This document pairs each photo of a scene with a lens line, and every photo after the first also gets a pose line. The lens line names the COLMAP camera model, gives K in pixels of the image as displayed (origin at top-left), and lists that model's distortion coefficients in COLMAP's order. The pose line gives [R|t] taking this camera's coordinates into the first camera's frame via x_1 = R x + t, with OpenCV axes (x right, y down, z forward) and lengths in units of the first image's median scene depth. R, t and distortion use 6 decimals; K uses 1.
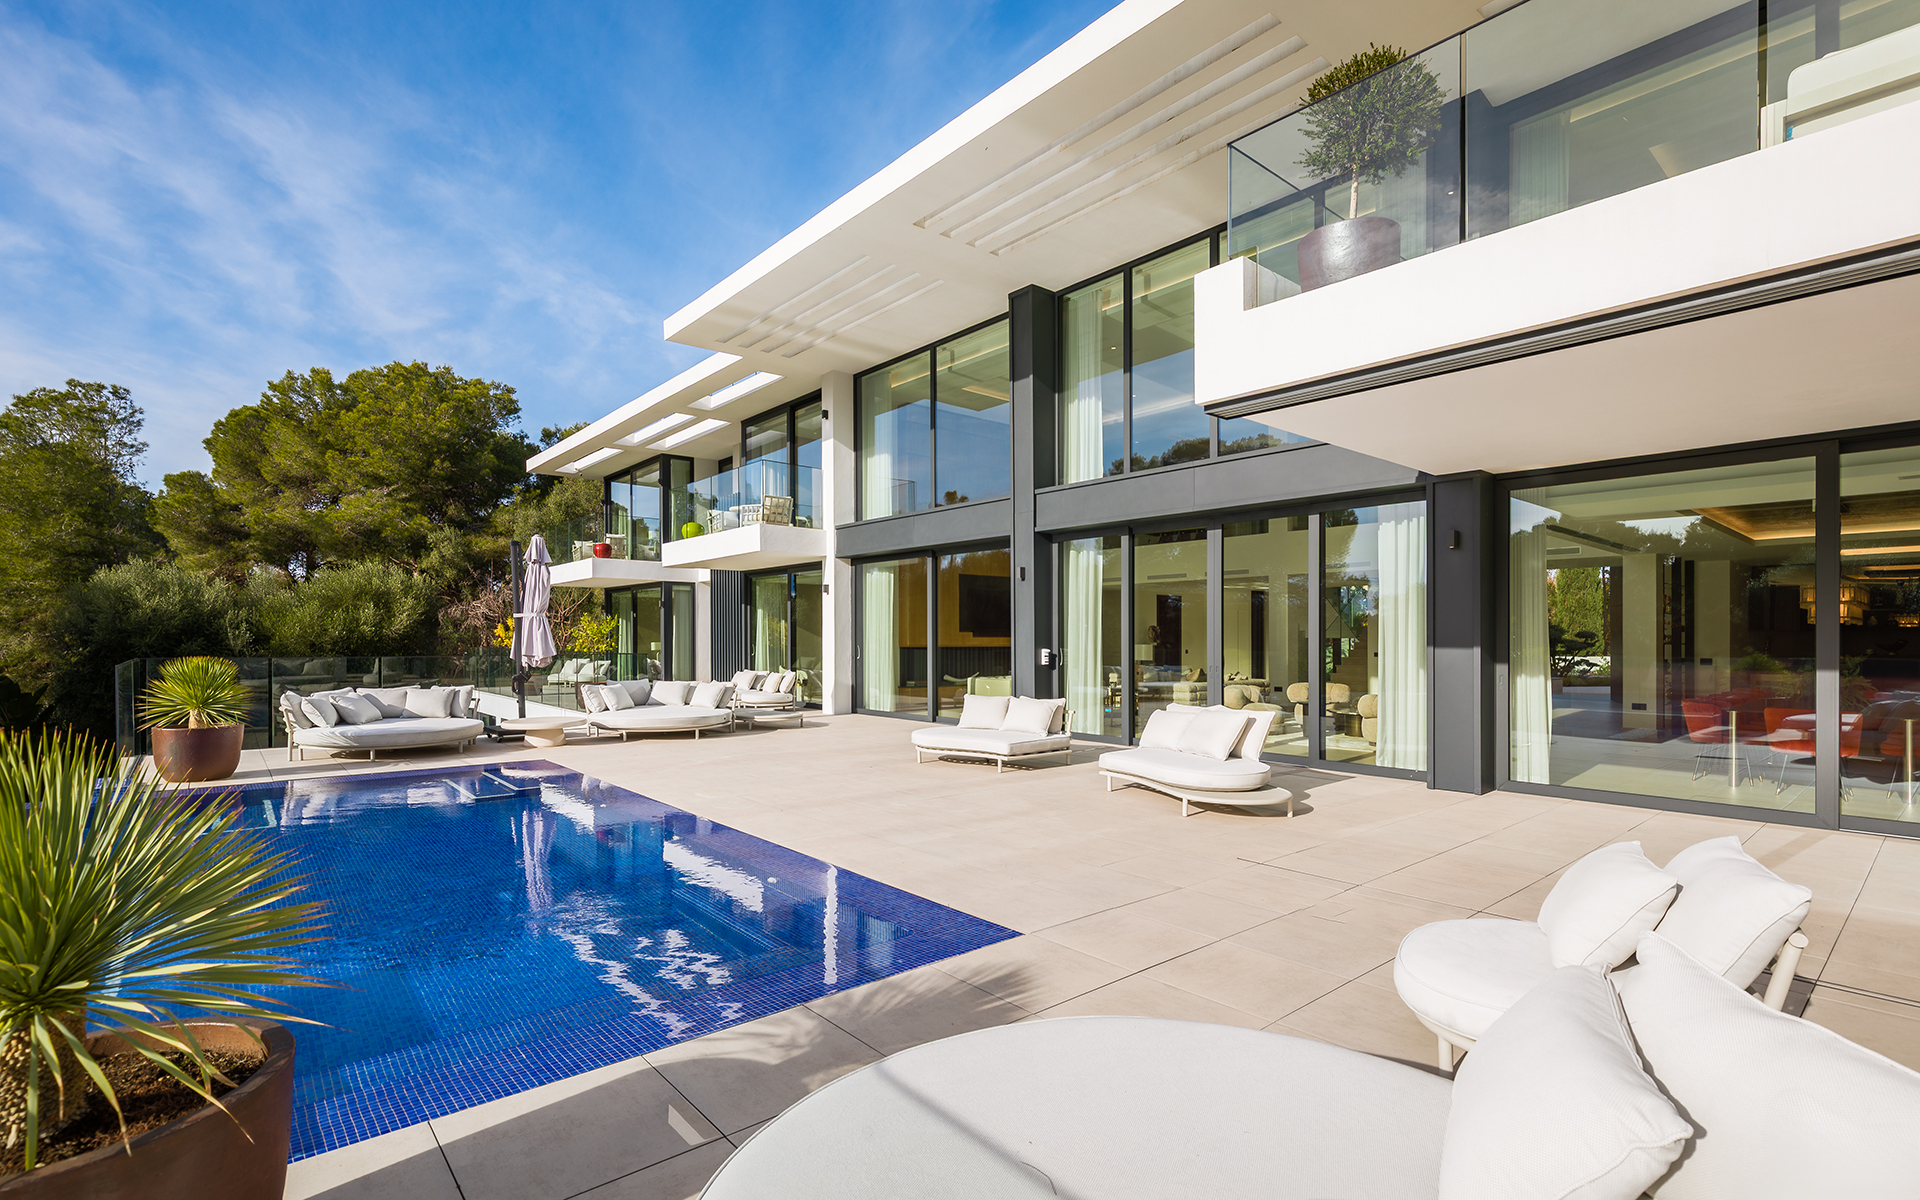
lens RADIAL K [[866.4, 0, 957.8], [0, 866.4, 638.0], [0, 0, 1]] dist [0.000926, 0.000056]
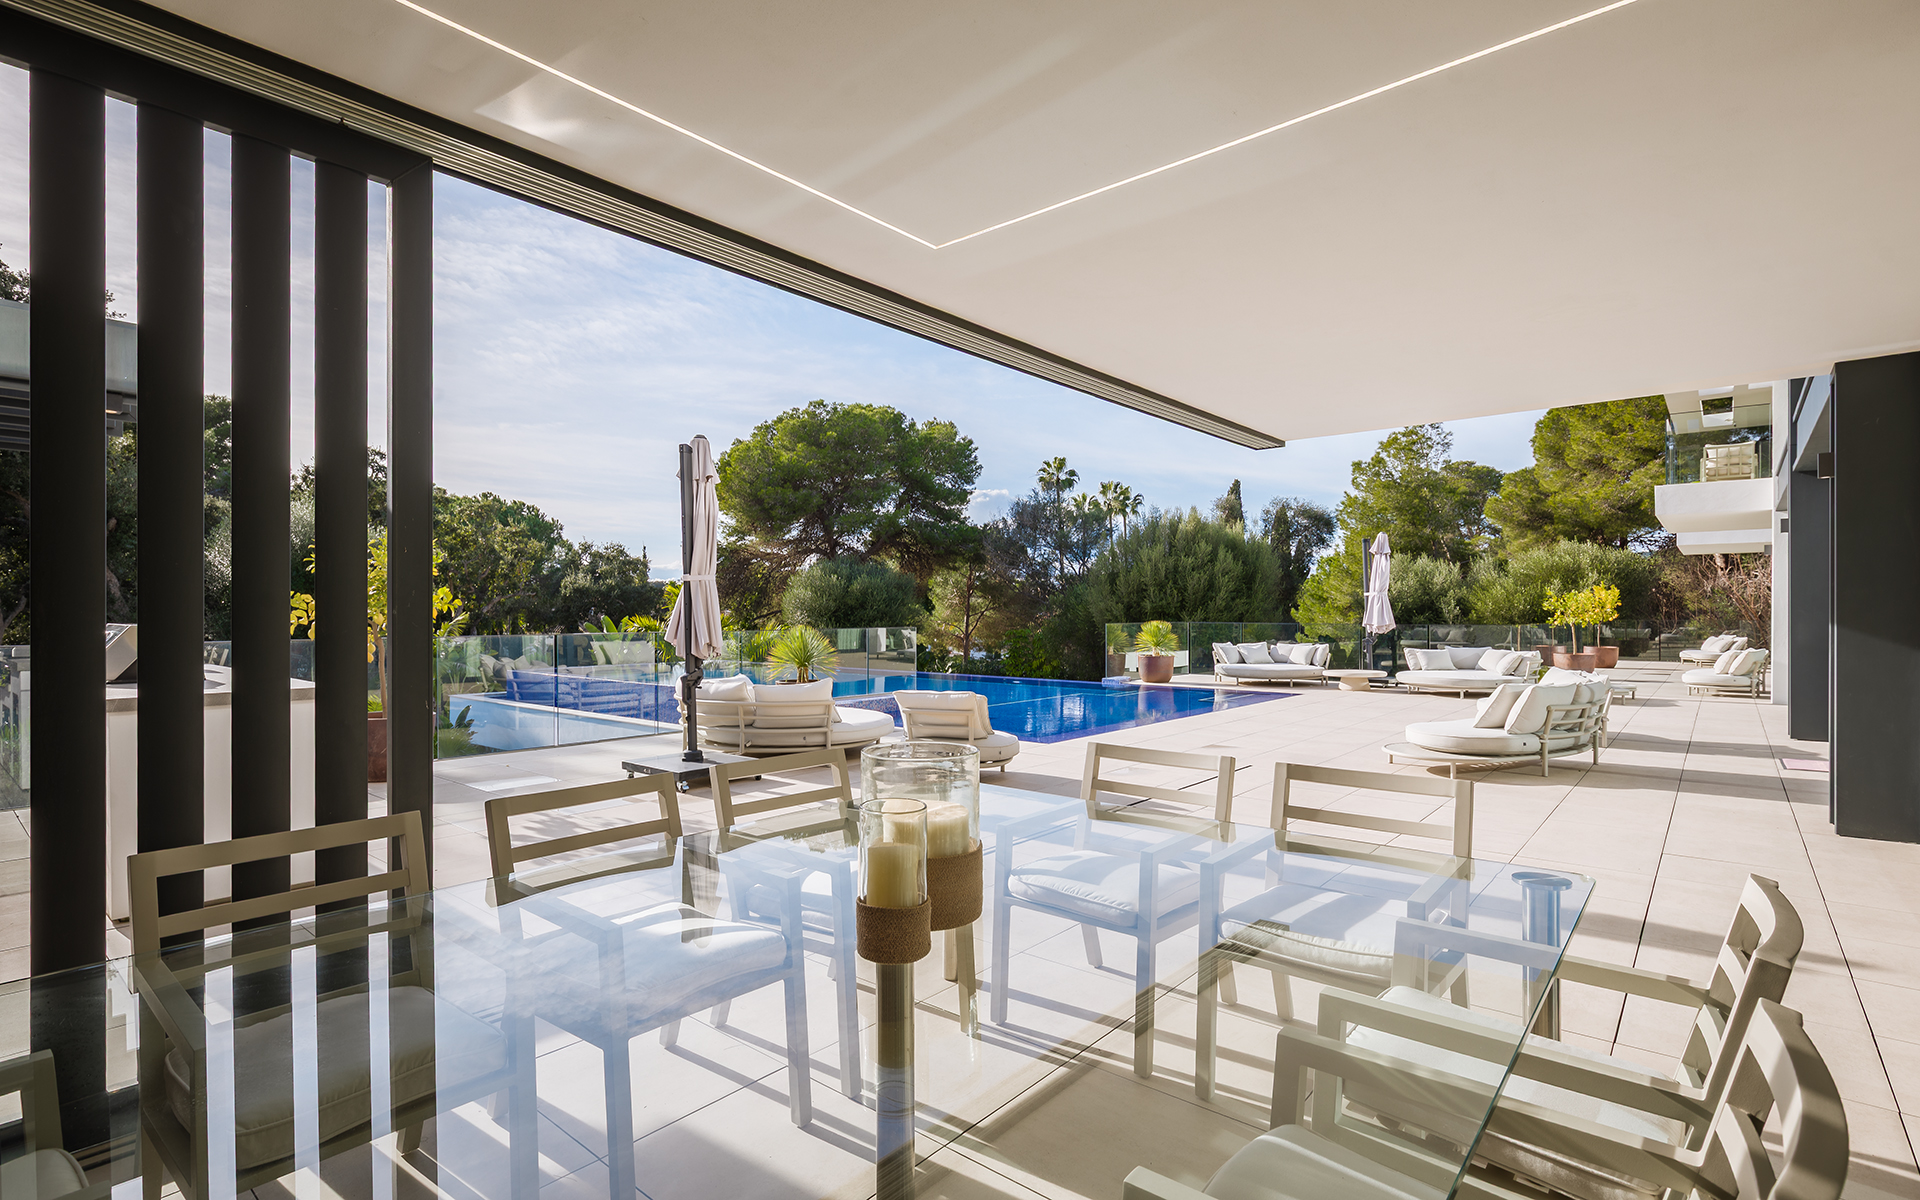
lens RADIAL K [[896.9, 0, 917.1], [0, 896.9, 615.3], [0, 0, 1]] dist [0.000577, -0.000047]
pose [[0.138669, 0.002351, -0.990336, 0.761639], [0.001231, 0.999996, 0.002546, 0.001764], [0.990338, -0.001572, 0.138665, 0.120286]]
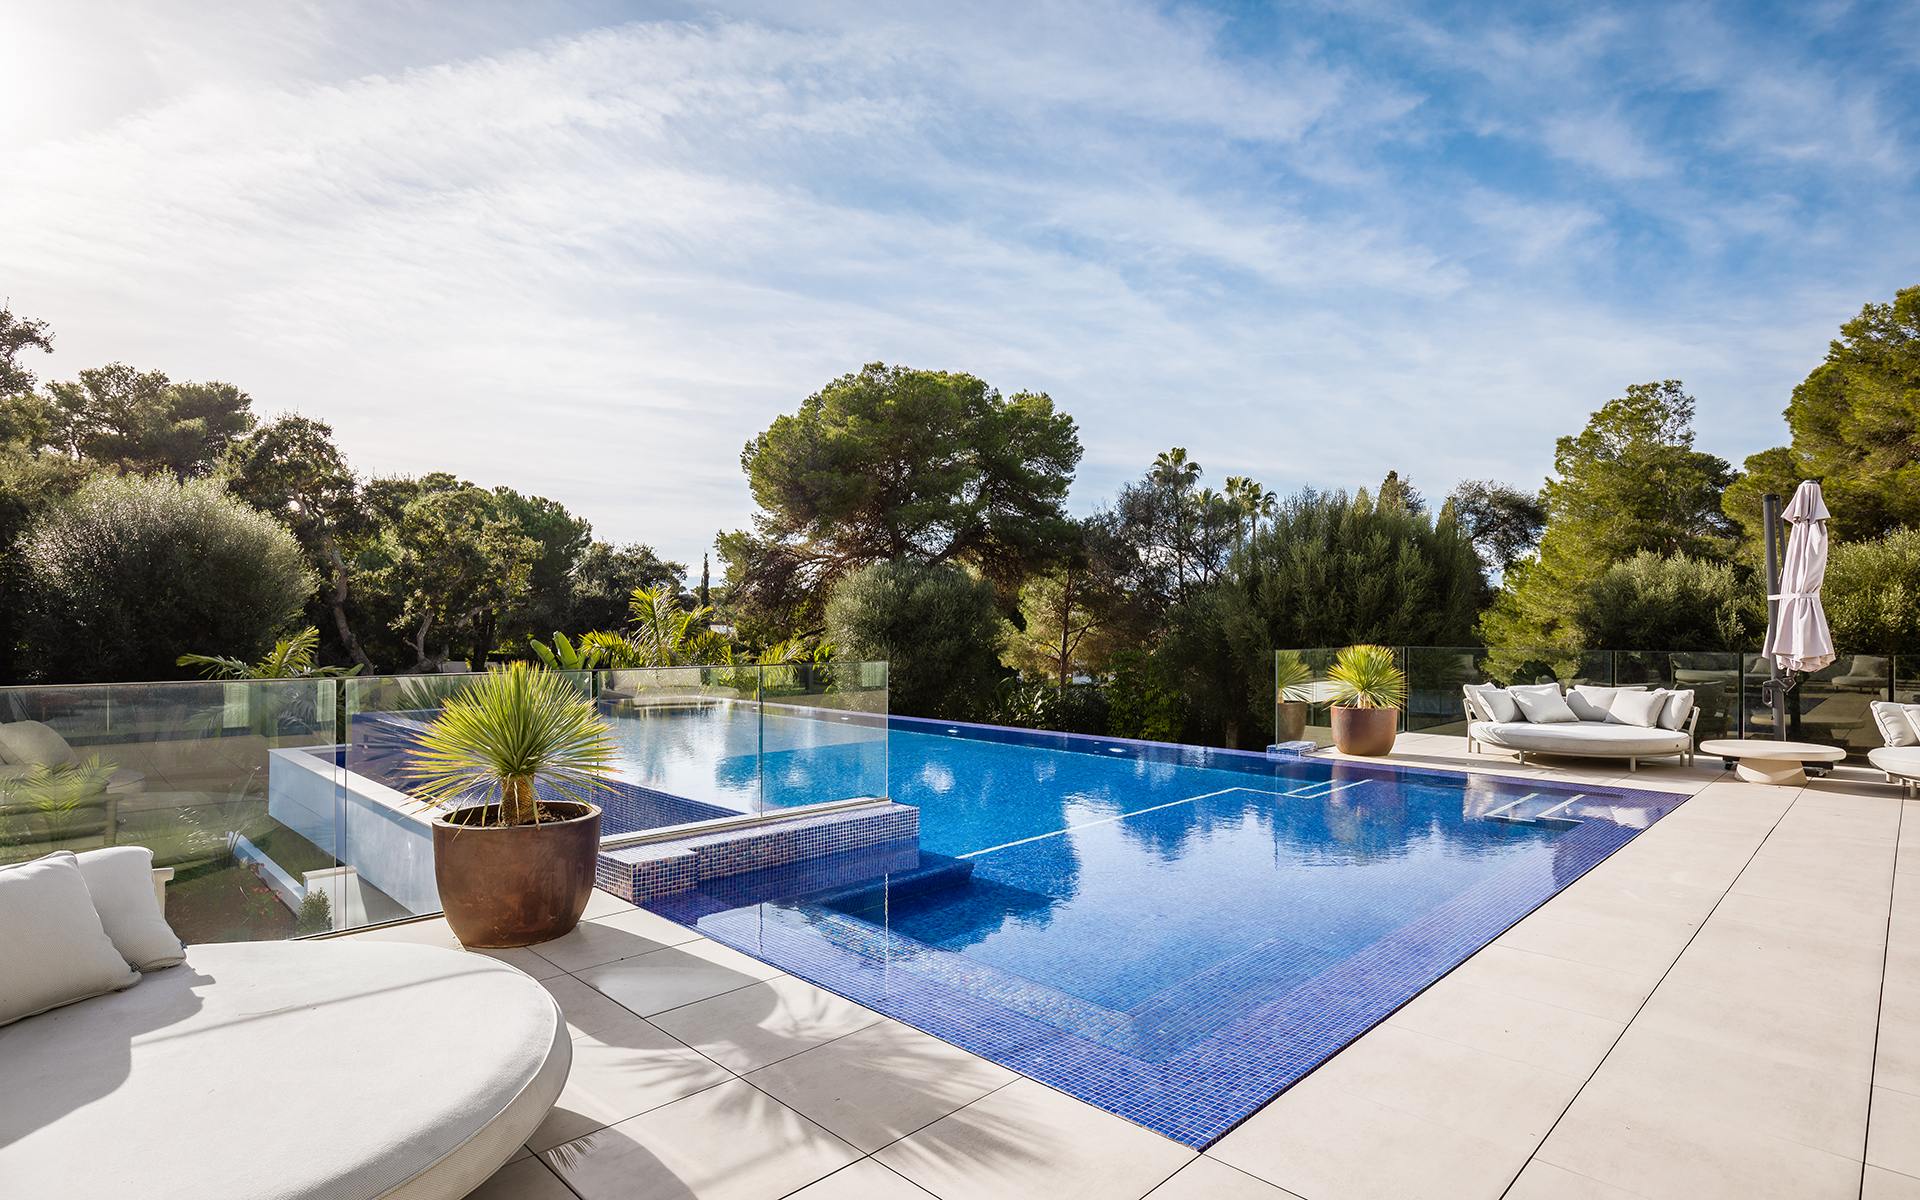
lens RADIAL K [[958.0, 0, 964.1], [0, 958.0, 634.2], [0, 0, 1]] dist [-0.002540, -0.000078]
pose [[0.079388, 0.005555, -0.996828, 0.226252], [-0.001878, 0.999984, 0.005423, 0.000952], [0.996842, 0.001441, 0.079397, 0.268374]]
